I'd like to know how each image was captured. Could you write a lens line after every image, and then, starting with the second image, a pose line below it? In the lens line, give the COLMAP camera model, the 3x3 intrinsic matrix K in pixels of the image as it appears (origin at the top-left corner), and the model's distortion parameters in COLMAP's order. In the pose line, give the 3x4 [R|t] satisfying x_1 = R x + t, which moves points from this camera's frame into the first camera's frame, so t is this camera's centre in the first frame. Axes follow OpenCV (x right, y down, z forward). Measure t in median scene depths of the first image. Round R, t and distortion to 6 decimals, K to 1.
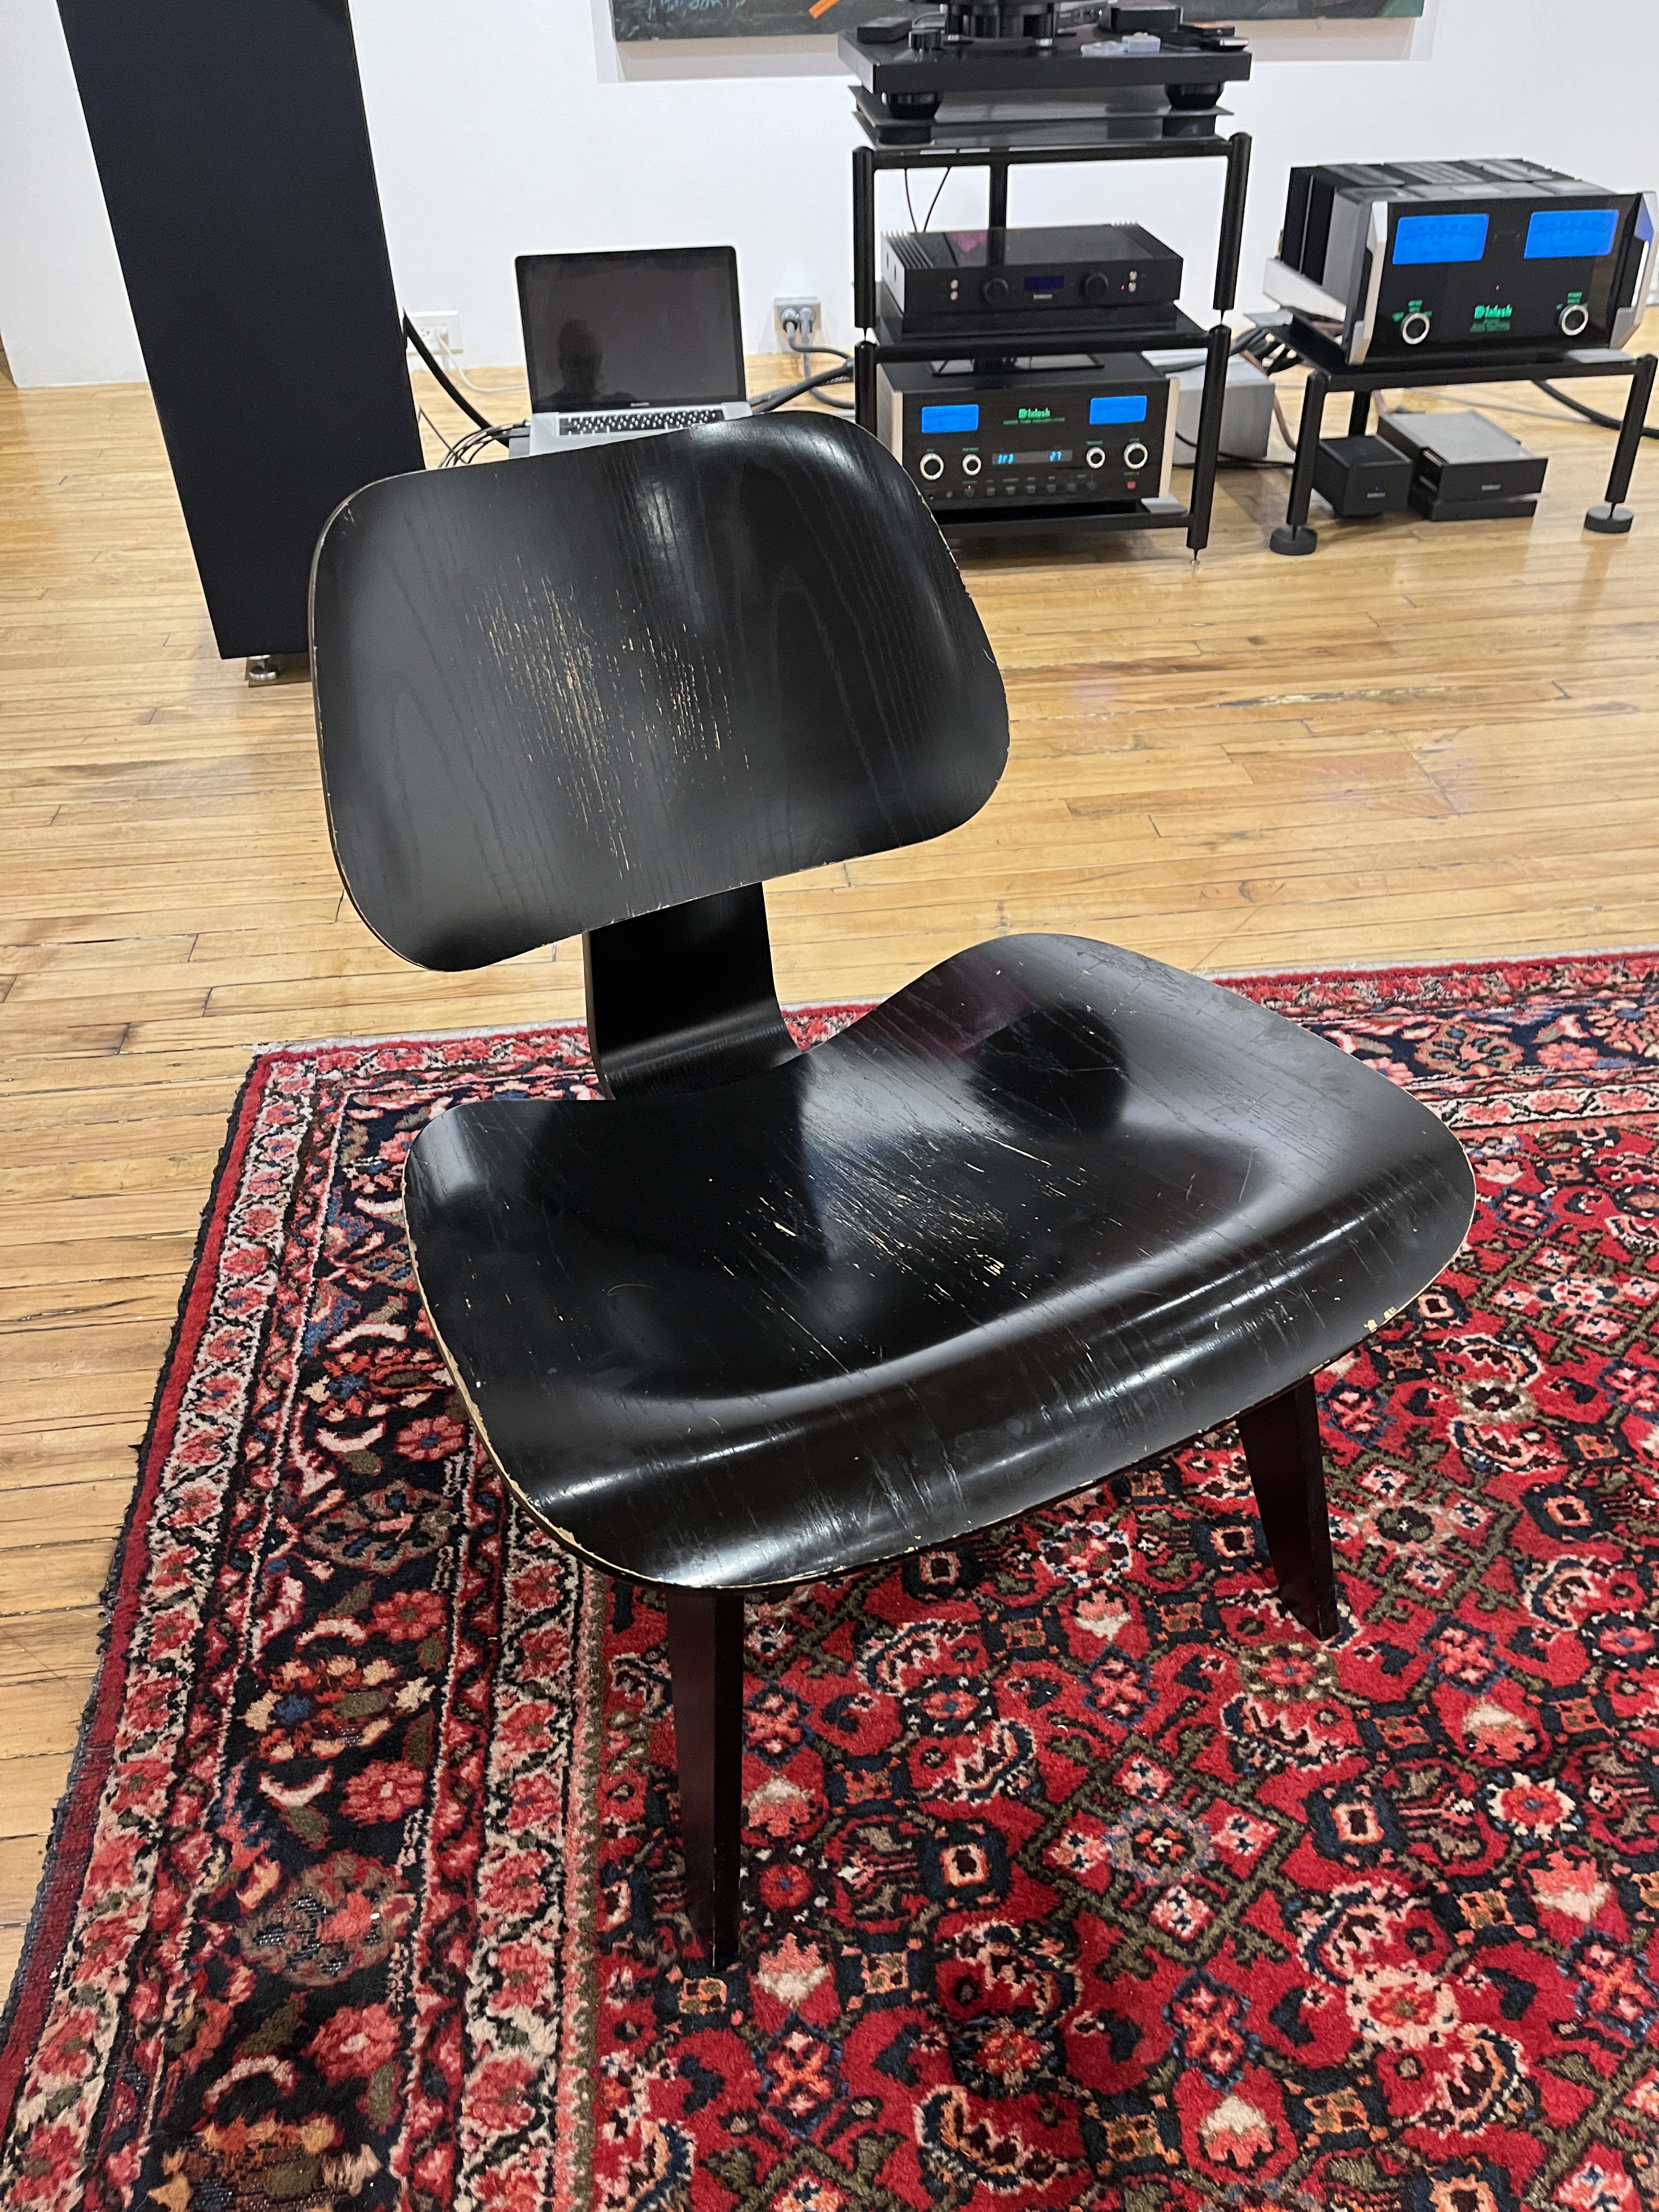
lens RADIAL K [[1669.3, 0, 829.5], [0, 1669.3, 1106.0], [0, 0, 1]] dist [0.059645, -0.070986]
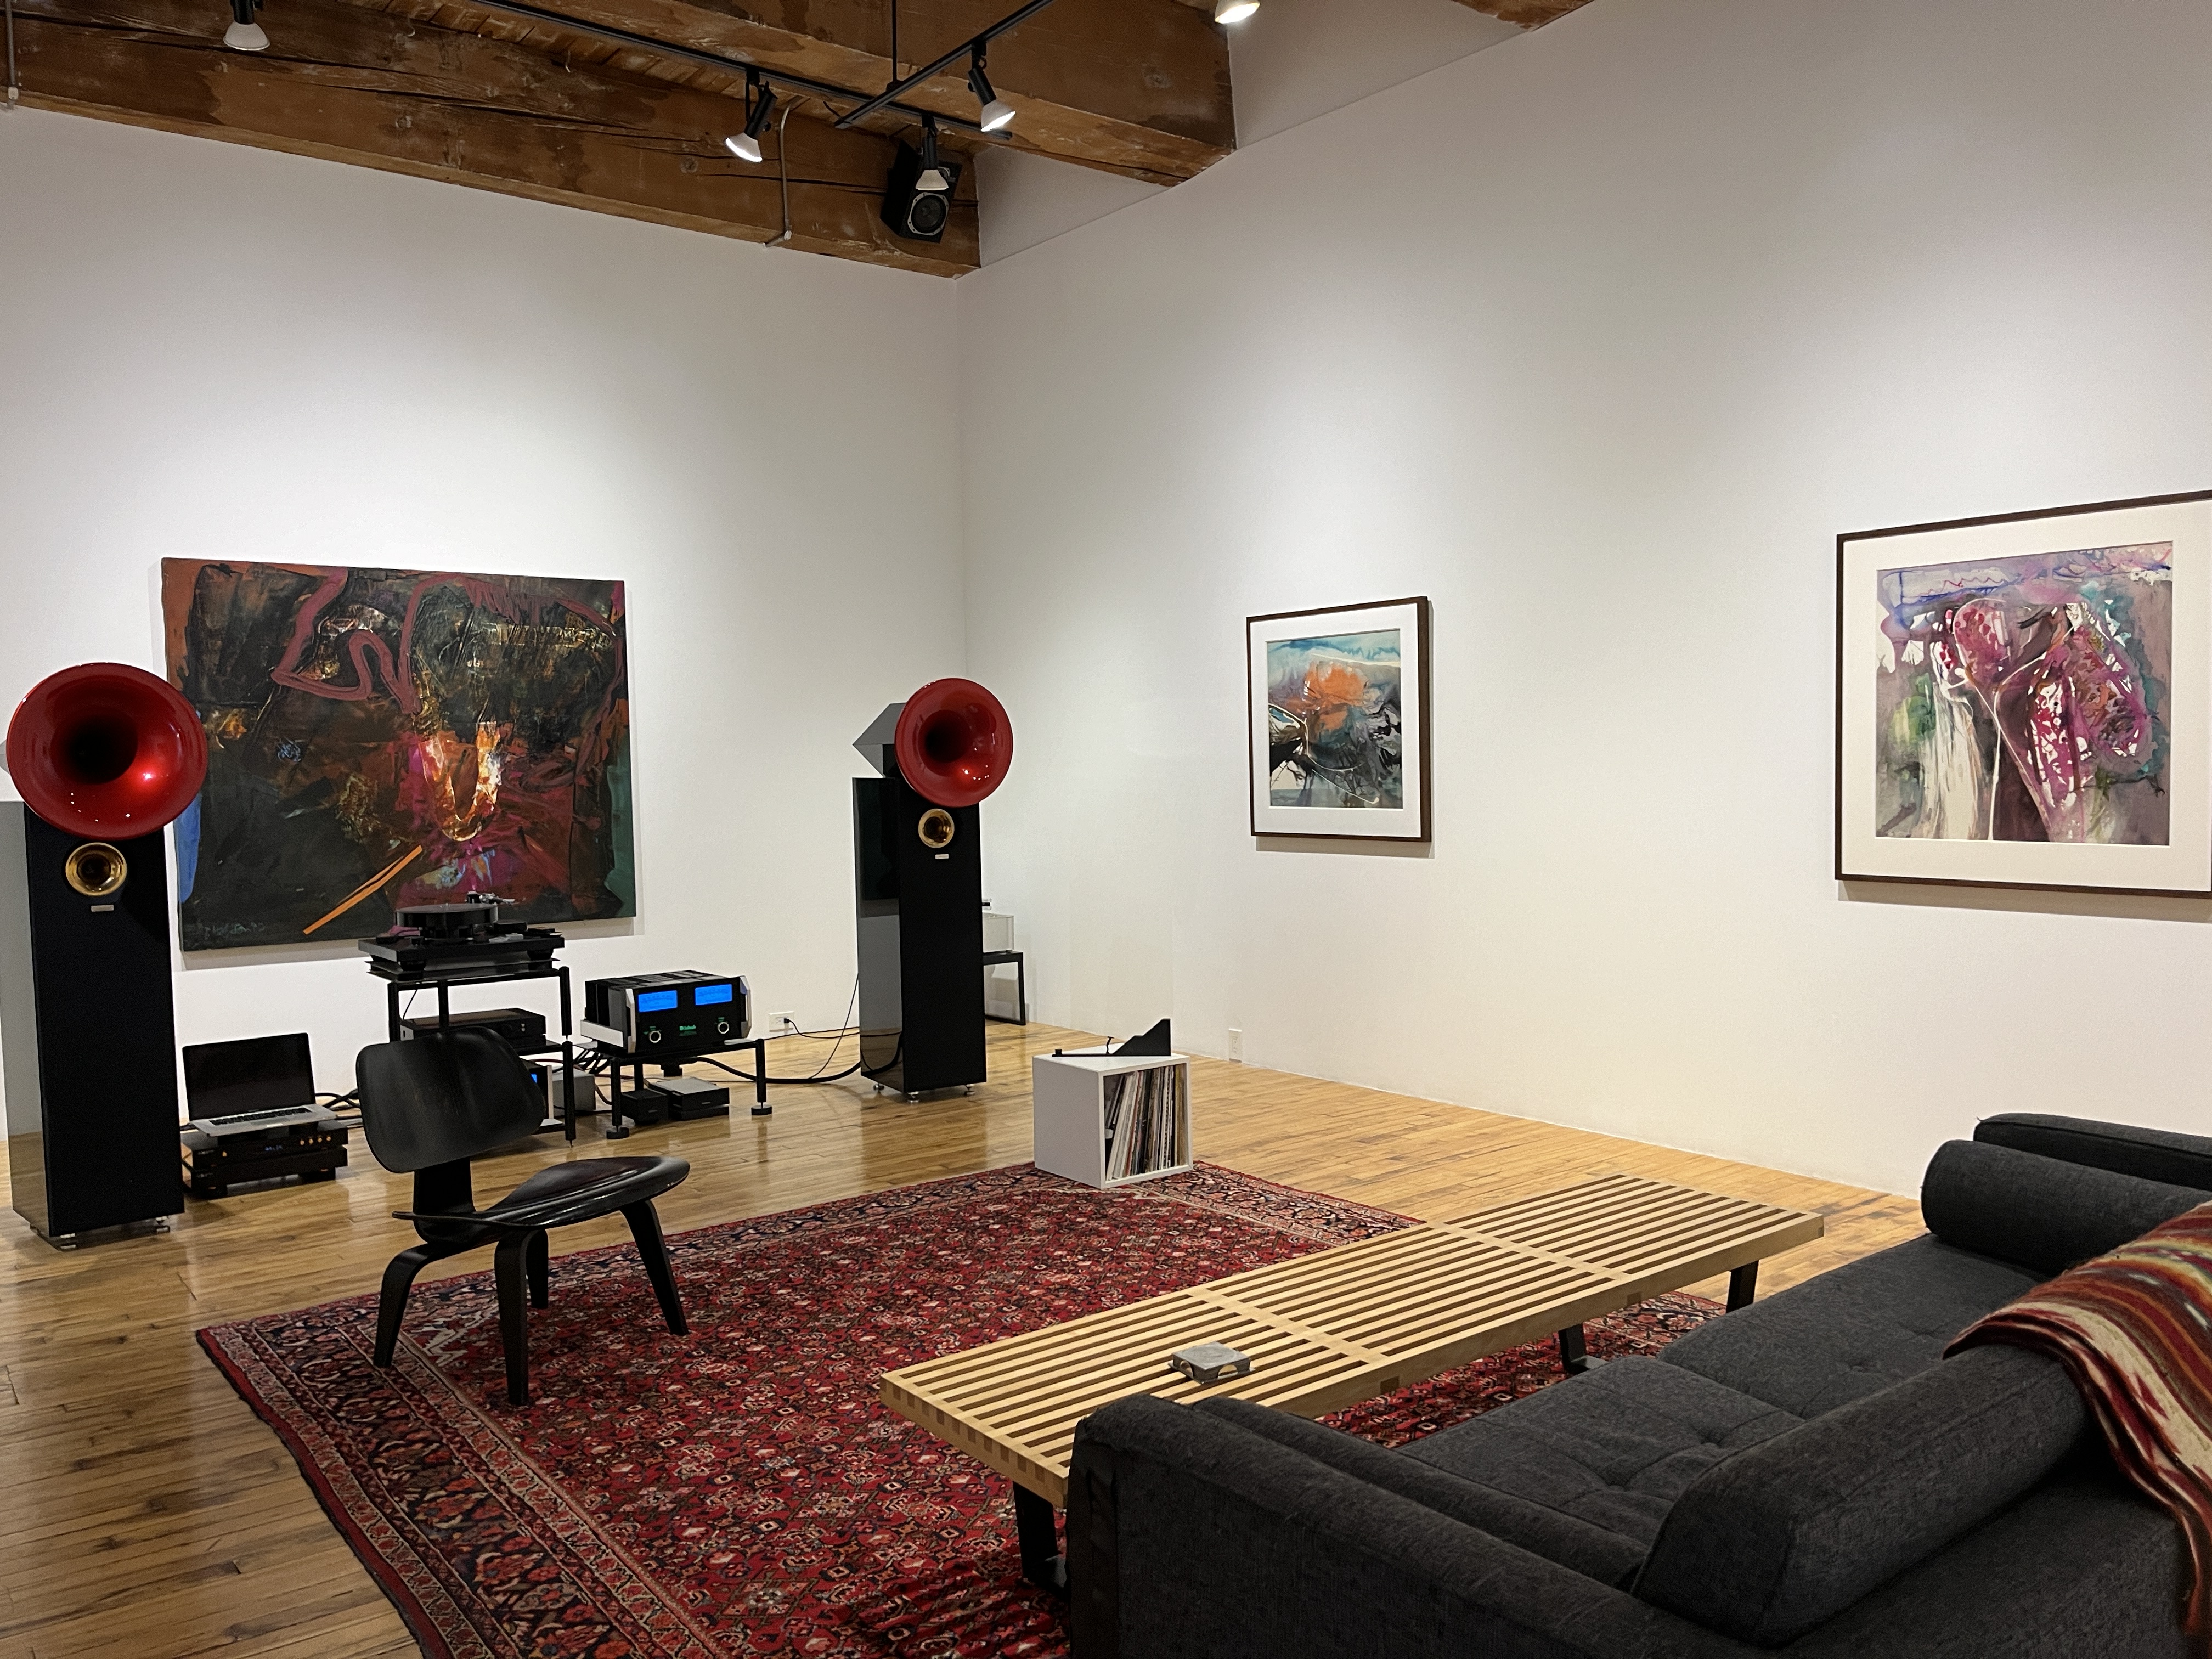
lens RADIAL K [[1658.6, 0, 1106.0], [0, 1658.6, 829.5], [0, 0, 1]] dist [0.046437, -0.064866]
pose [[0.849087, -0.015973, 0.528012, -0.318847], [0.320019, 0.810802, -0.490090, 0.610868], [-0.420285, 0.585103, 0.693553, -0.978515]]
